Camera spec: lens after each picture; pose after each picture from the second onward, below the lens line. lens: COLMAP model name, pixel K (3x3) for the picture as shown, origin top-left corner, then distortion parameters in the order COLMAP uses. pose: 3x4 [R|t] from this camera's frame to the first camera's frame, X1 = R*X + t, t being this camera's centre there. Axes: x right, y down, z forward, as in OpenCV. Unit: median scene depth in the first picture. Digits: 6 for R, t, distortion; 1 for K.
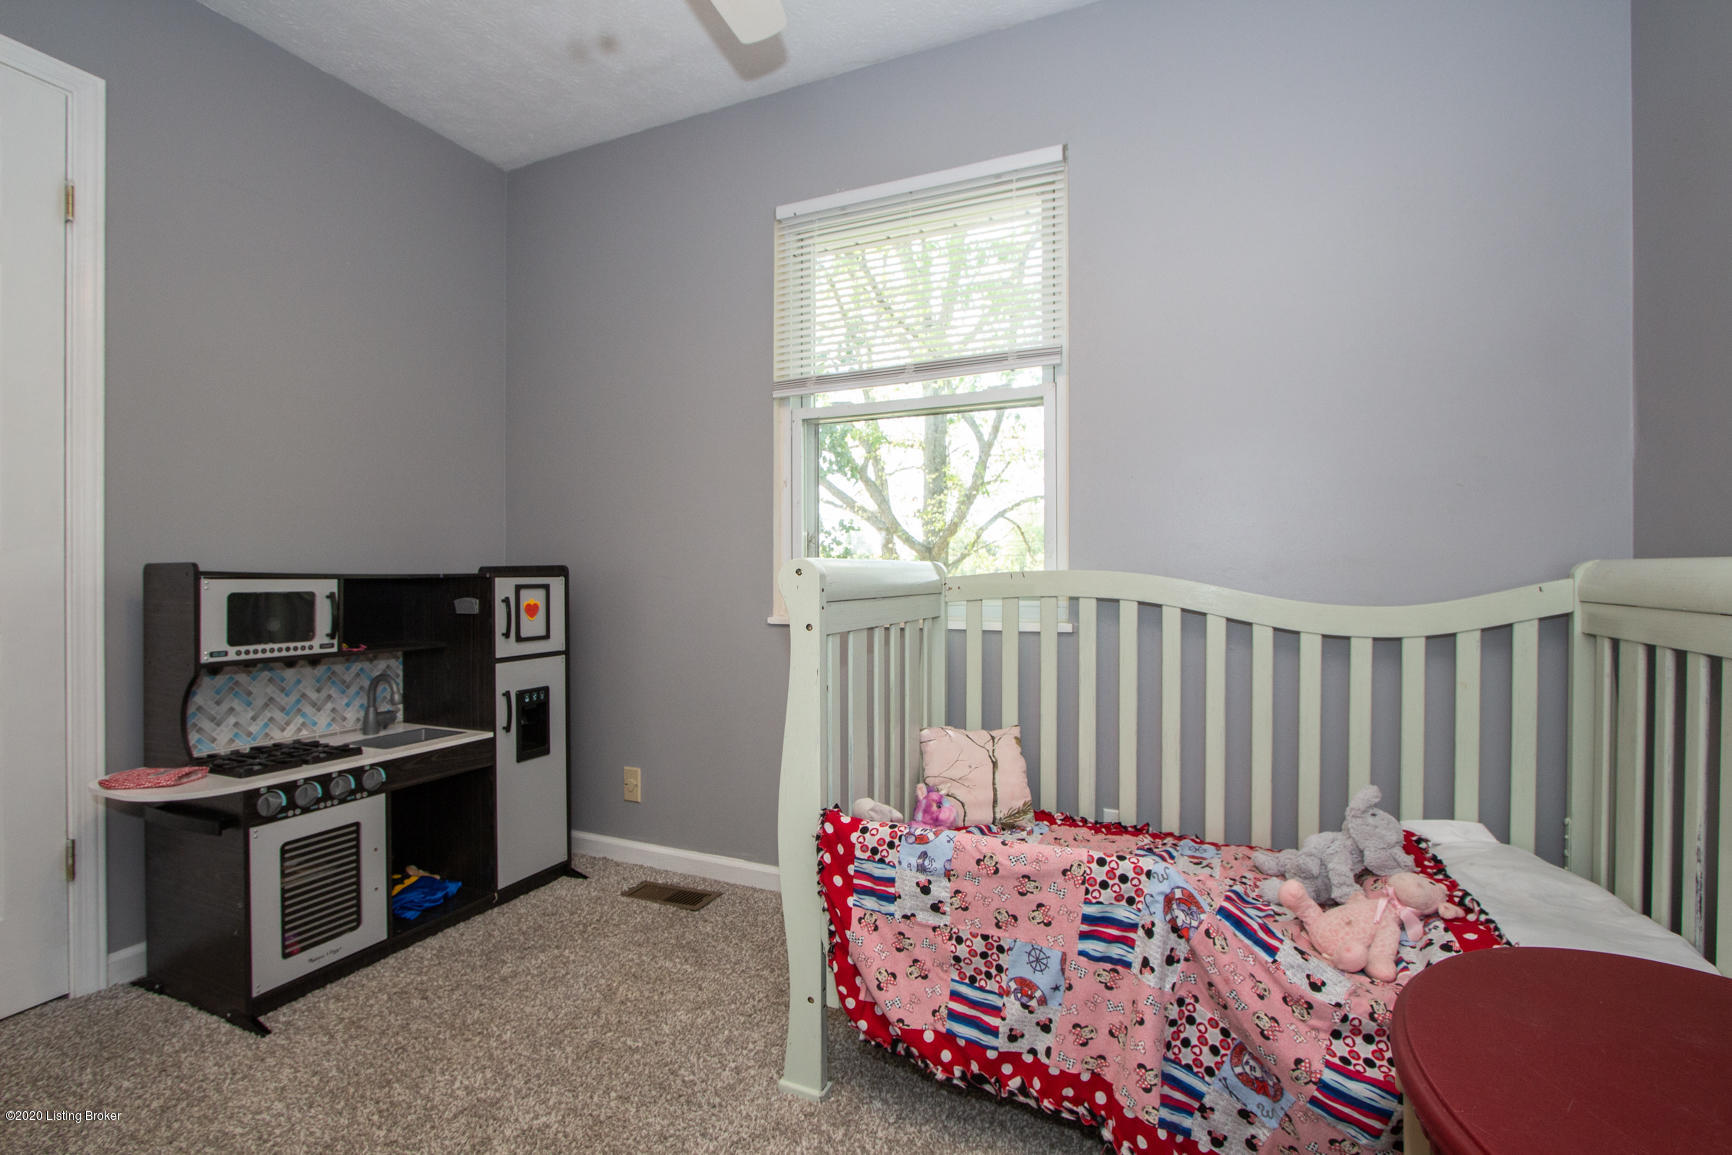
lens RADIAL K [[817.6, 0, 864.6], [0, 817.6, 567.6], [0, 0, 1]] dist [-0.008432, -0.000433]
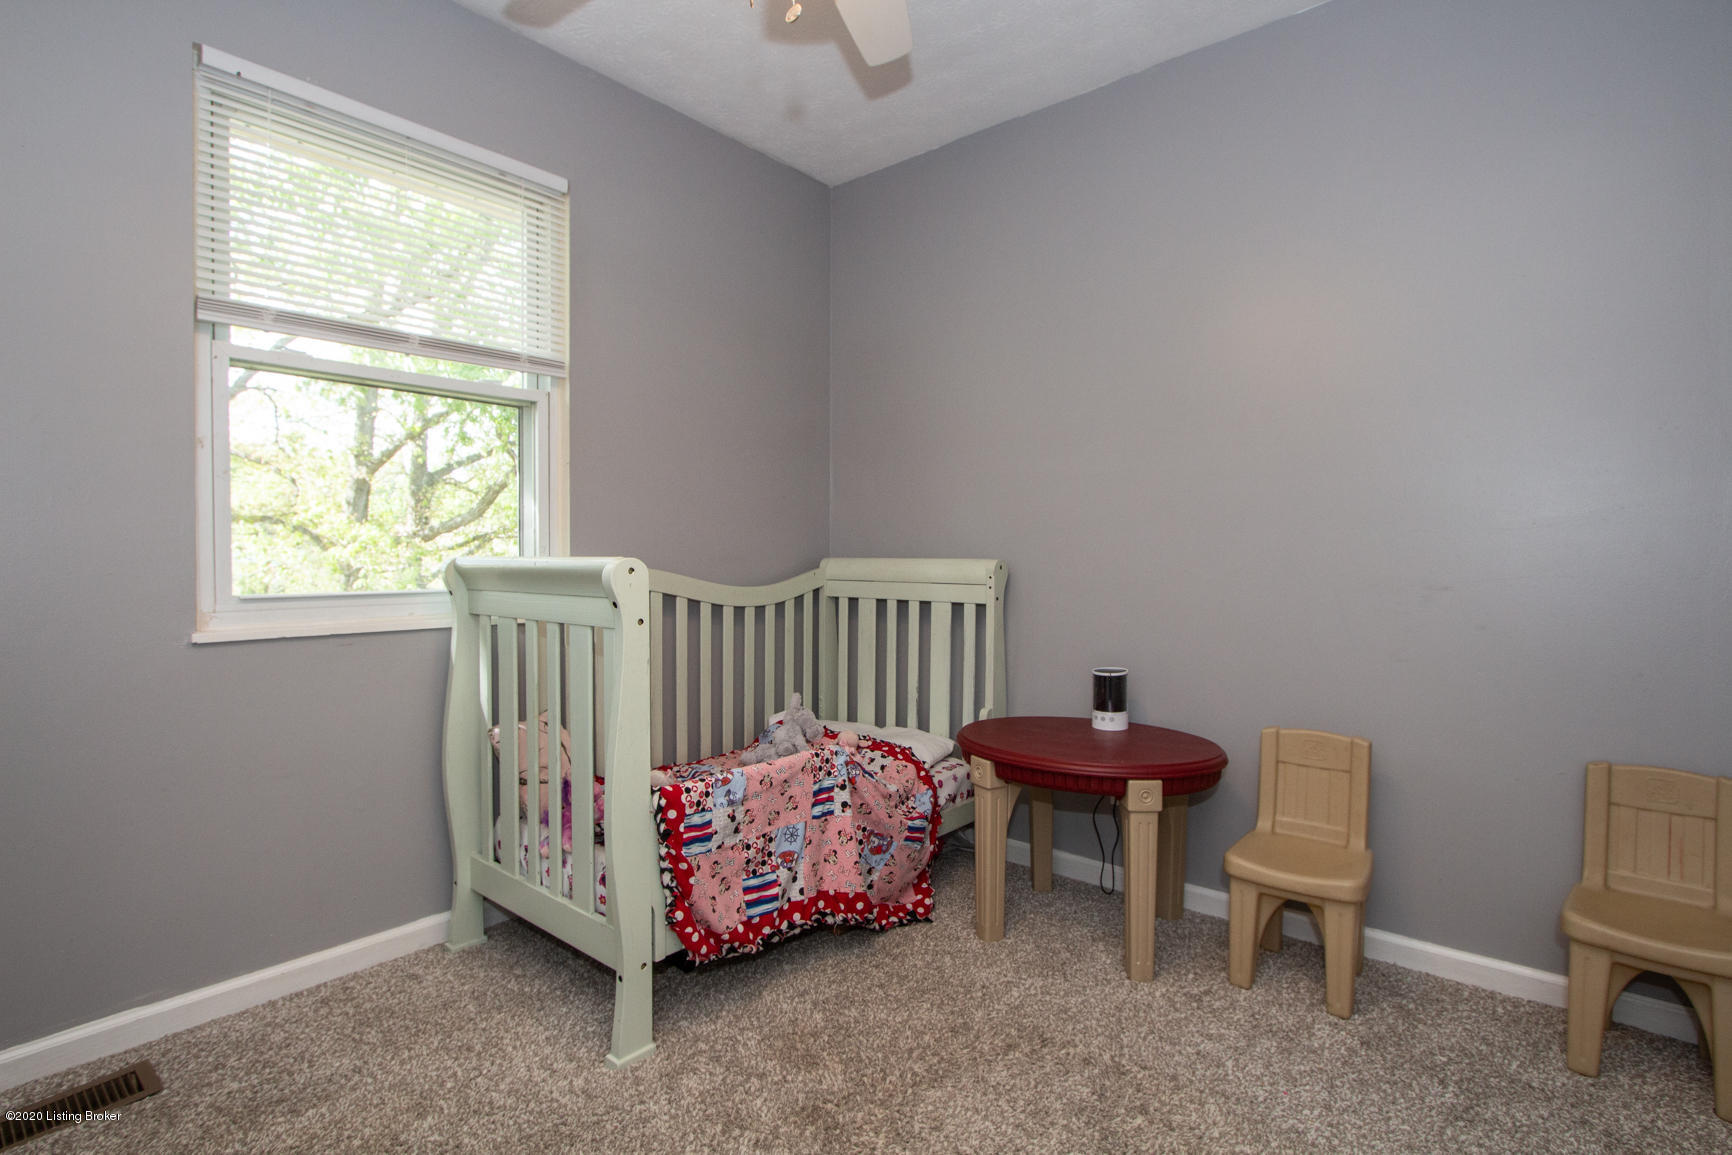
lens RADIAL K [[827.6, 0, 866.0], [0, 827.6, 577.5], [0, 0, 1]] dist [0.000886, -0.000054]
pose [[0.271990, -0.021662, 0.962056, -1.107104], [-0.003045, 0.999722, 0.023371, -0.012208], [-0.962295, -0.009286, 0.271848, 0.452658]]
